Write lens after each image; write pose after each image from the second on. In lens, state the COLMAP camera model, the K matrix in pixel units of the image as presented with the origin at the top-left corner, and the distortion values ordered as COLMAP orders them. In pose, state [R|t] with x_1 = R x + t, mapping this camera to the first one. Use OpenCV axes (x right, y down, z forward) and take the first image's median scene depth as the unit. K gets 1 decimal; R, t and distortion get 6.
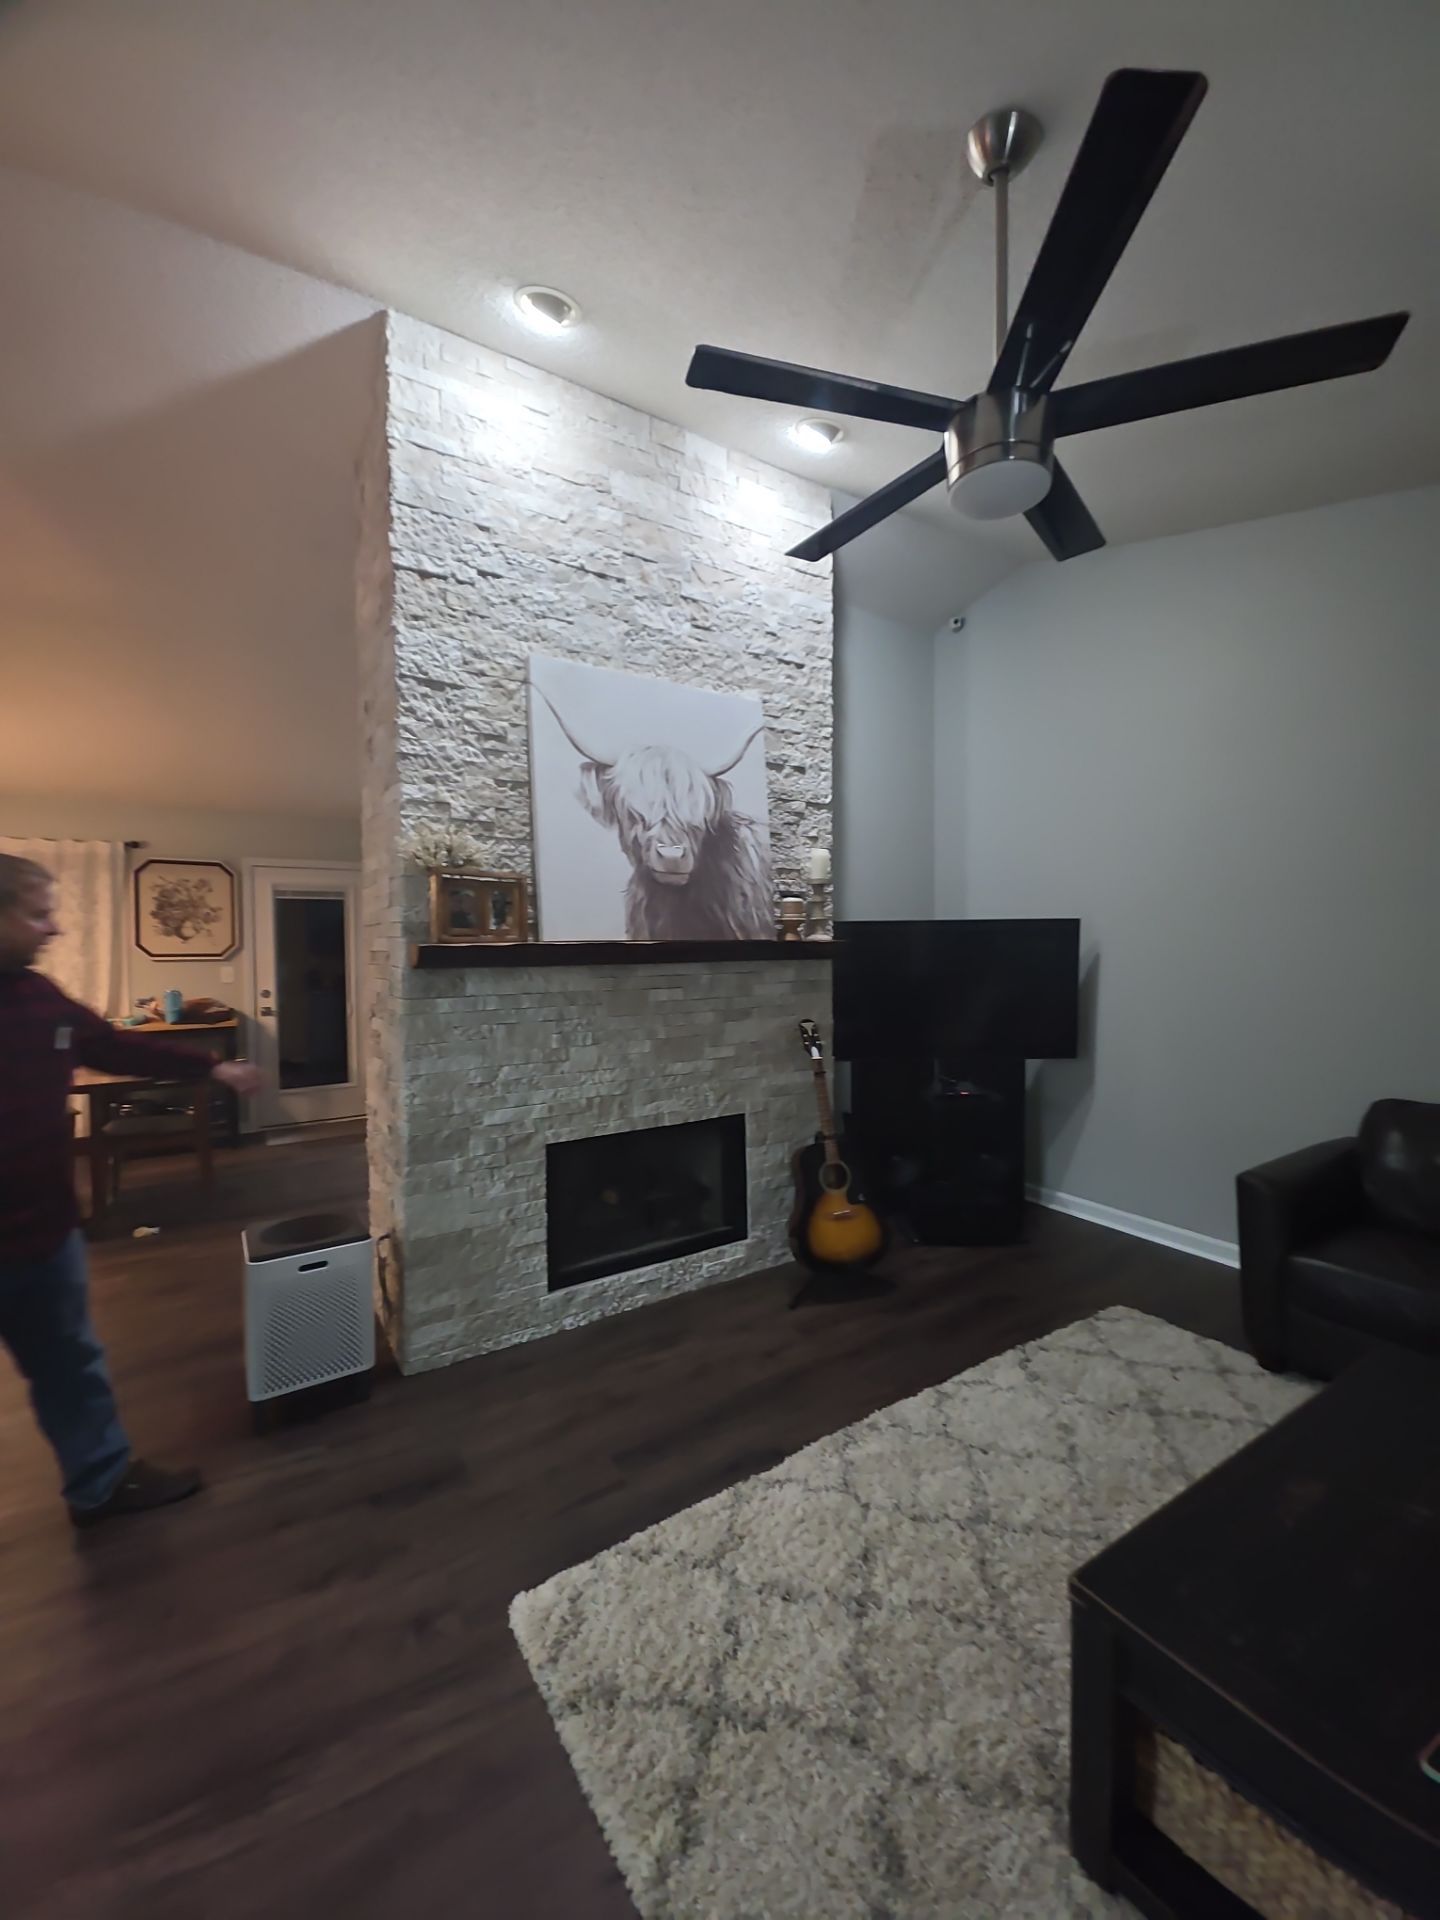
lens RADIAL K [[760.2, 0, 717.0], [0, 760.2, 960.8], [0, 0, 1]] dist [0.010694, -0.005703]
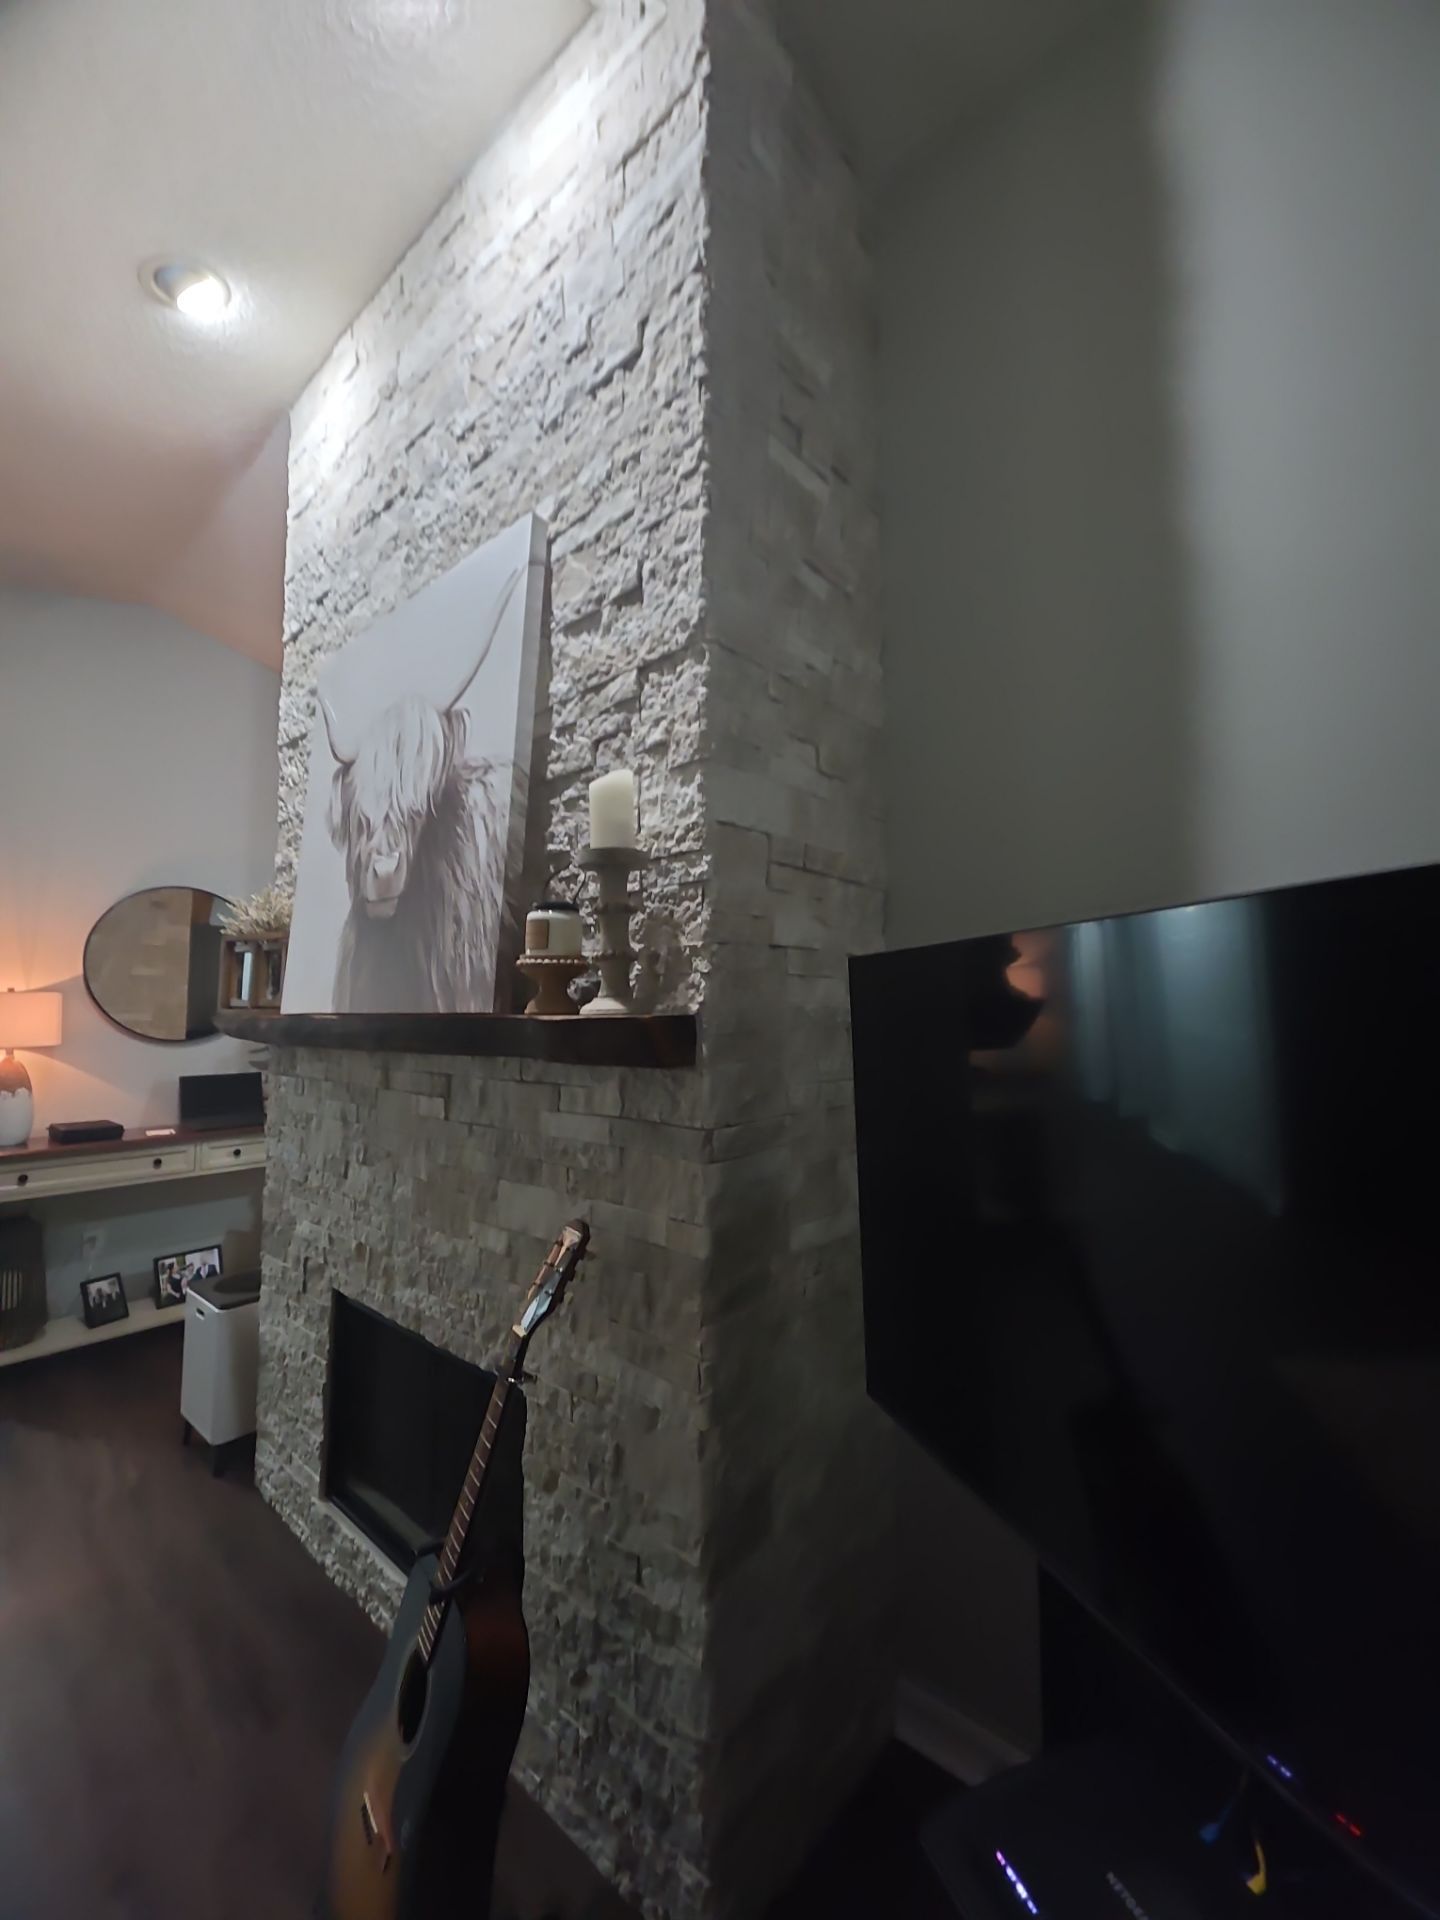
lens RADIAL K [[760.2, 0, 714.4], [0, 760.2, 963.3], [0, 0, 1]] dist [0.010694, -0.005703]
pose [[0.278268, -0.057614, -0.958774, 0.587842], [-0.024617, 0.997444, -0.067082, -0.032351], [0.960188, 0.042269, 0.276138, 1.092734]]
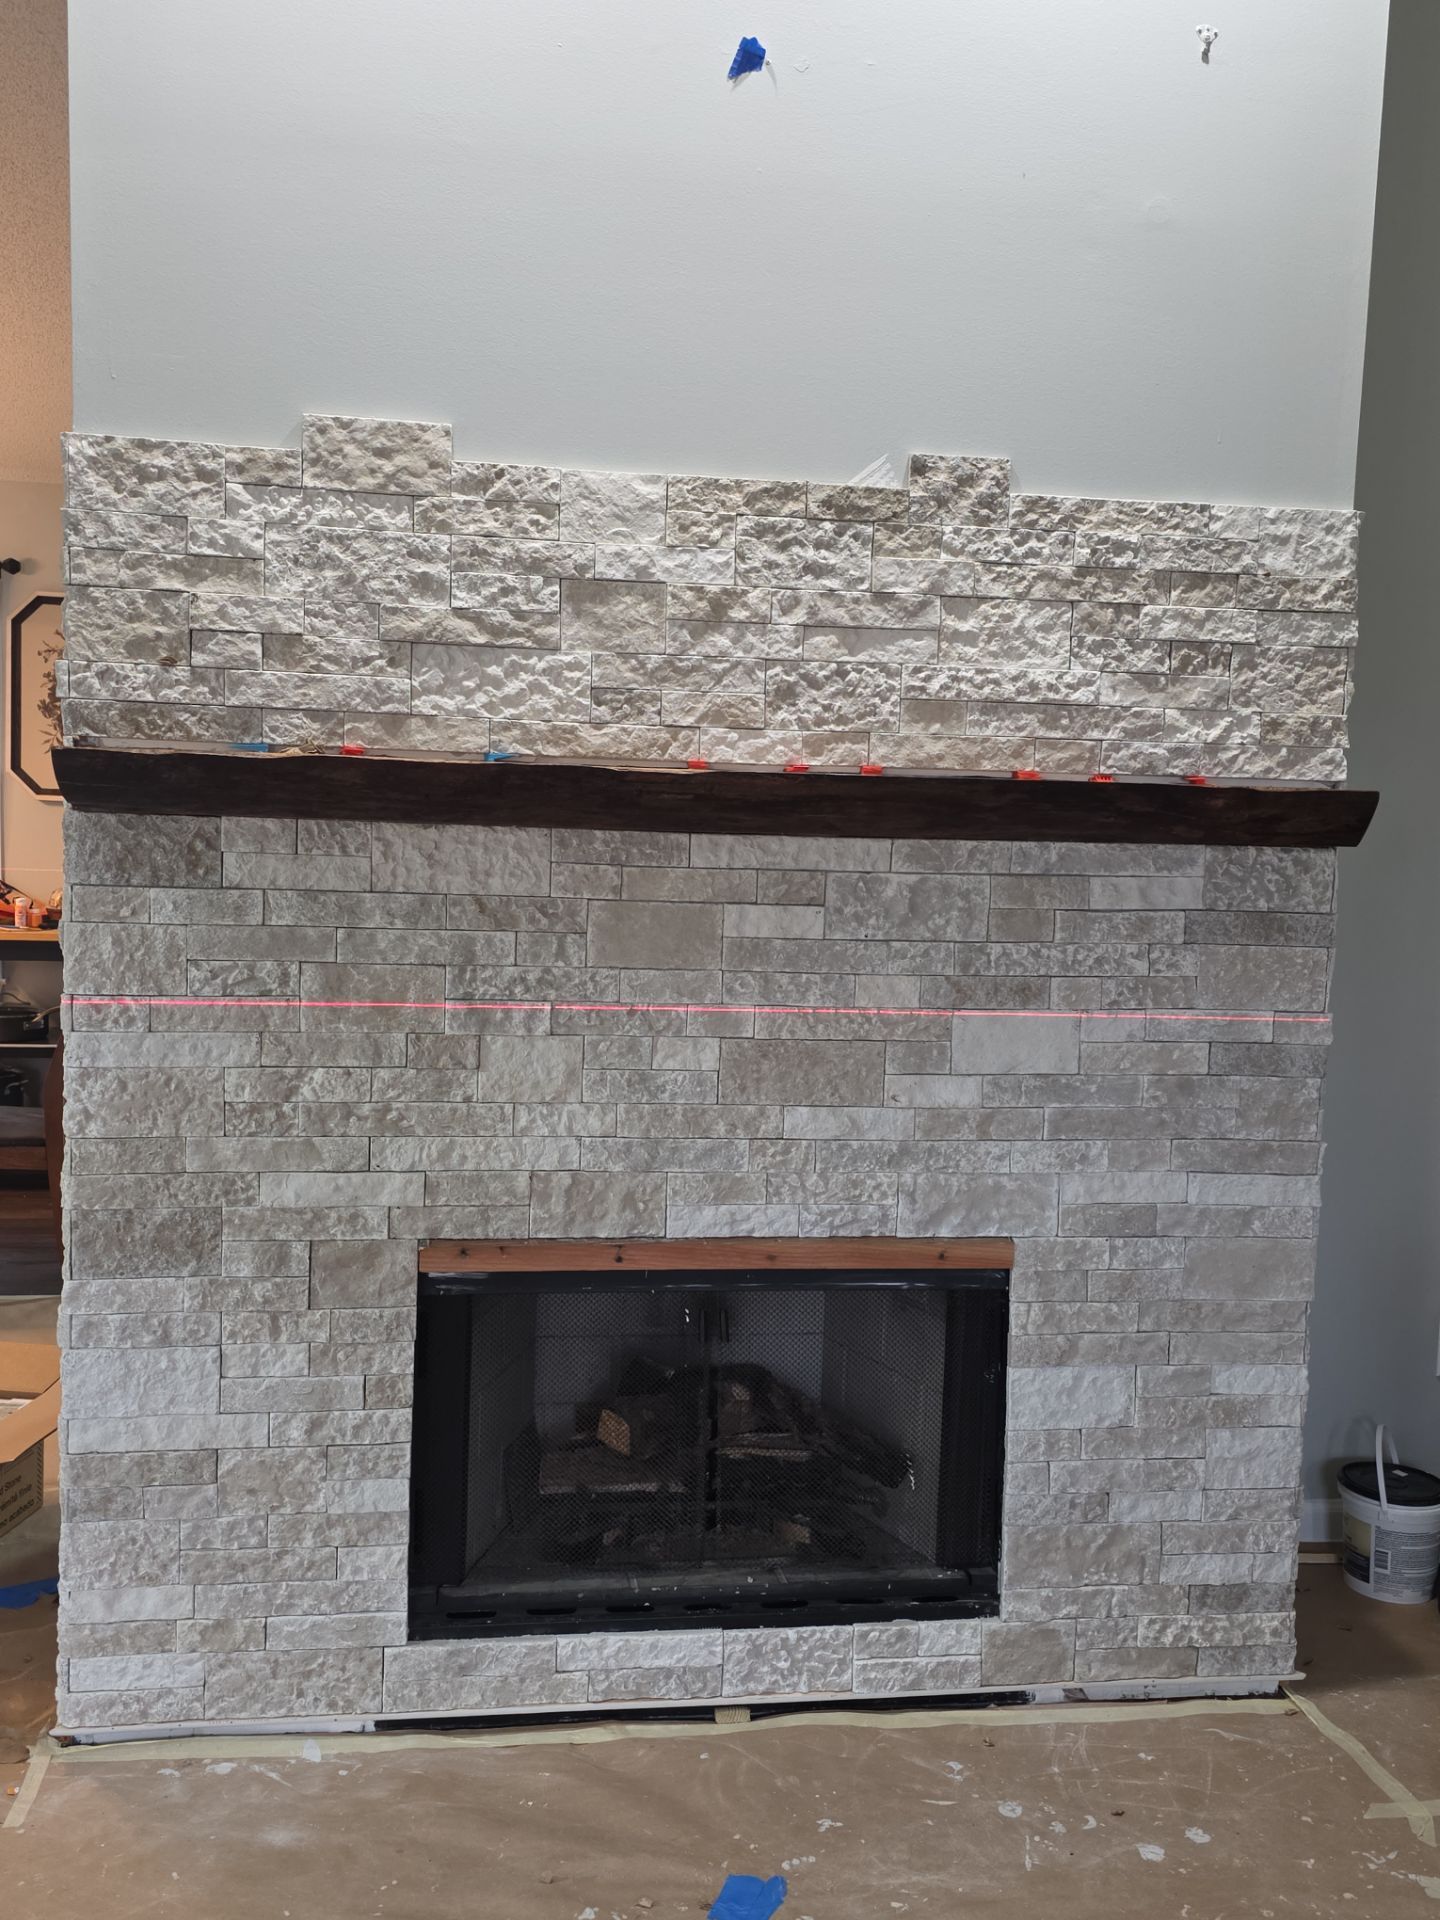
lens RADIAL K [[1758.7, 0, 707.4], [0, 1758.7, 972.2], [0, 0, 1]] dist [0.048938, 0.000000]
pose [[0.909761, 0.073829, -0.408515, 0.265370], [-0.048201, 0.996189, 0.072693, 0.009612], [0.412325, -0.046442, 0.909852, 0.223035]]
